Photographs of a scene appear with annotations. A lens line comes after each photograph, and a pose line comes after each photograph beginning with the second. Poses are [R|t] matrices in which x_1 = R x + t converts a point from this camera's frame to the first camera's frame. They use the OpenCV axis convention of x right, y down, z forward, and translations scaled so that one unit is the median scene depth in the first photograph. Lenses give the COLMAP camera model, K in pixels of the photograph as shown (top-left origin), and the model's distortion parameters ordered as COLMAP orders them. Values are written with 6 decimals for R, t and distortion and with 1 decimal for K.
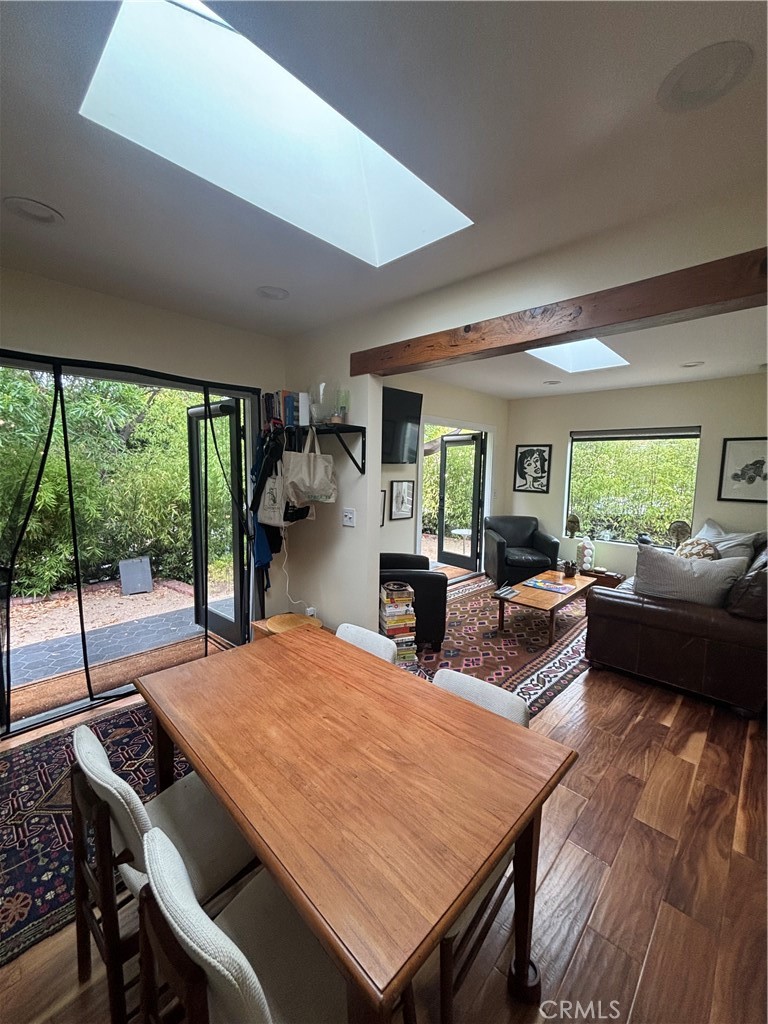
lens RADIAL K [[410.6, 0, 384.1], [0, 410.6, 512.9], [0, 0, 1]] dist [0.001737, -0.000363]
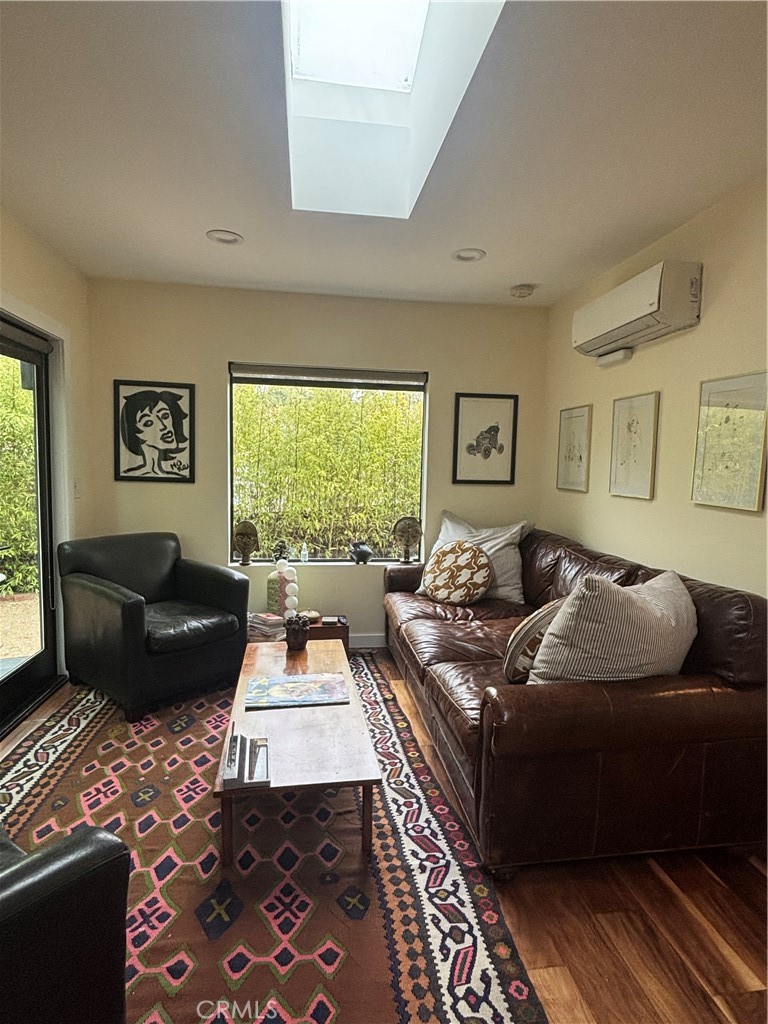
lens RADIAL K [[553.4, 0, 383.2], [0, 553.4, 509.2], [0, 0, 1]] dist [0.003186, -0.007322]
pose [[0.611501, -0.064861, 0.788581, 0.010132], [0.076427, 0.996816, 0.022724, -0.016720], [-0.787544, 0.046373, 0.614511, 0.516873]]
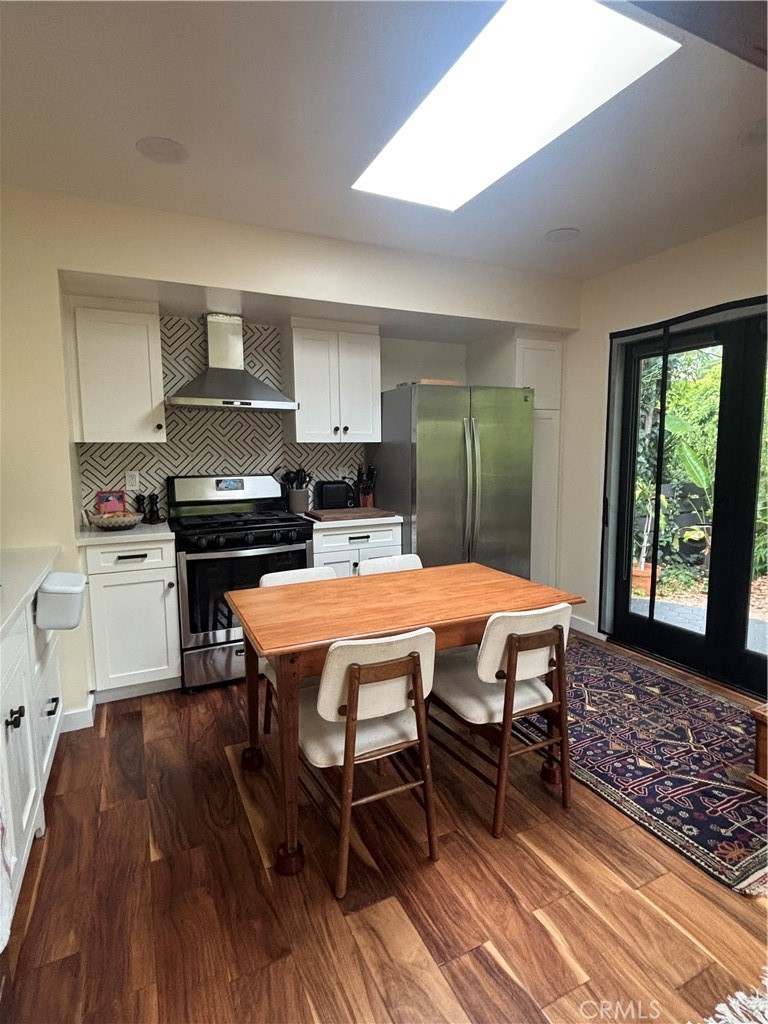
lens RADIAL K [[541.5, 0, 381.4], [0, 541.5, 510.1], [0, 0, 1]] dist [0.021757, 0.000640]
pose [[-0.346711, 0.099974, -0.932629, 0.434445], [-0.100998, 0.984543, 0.143086, -0.011476], [0.932519, 0.143804, -0.331255, 0.430633]]
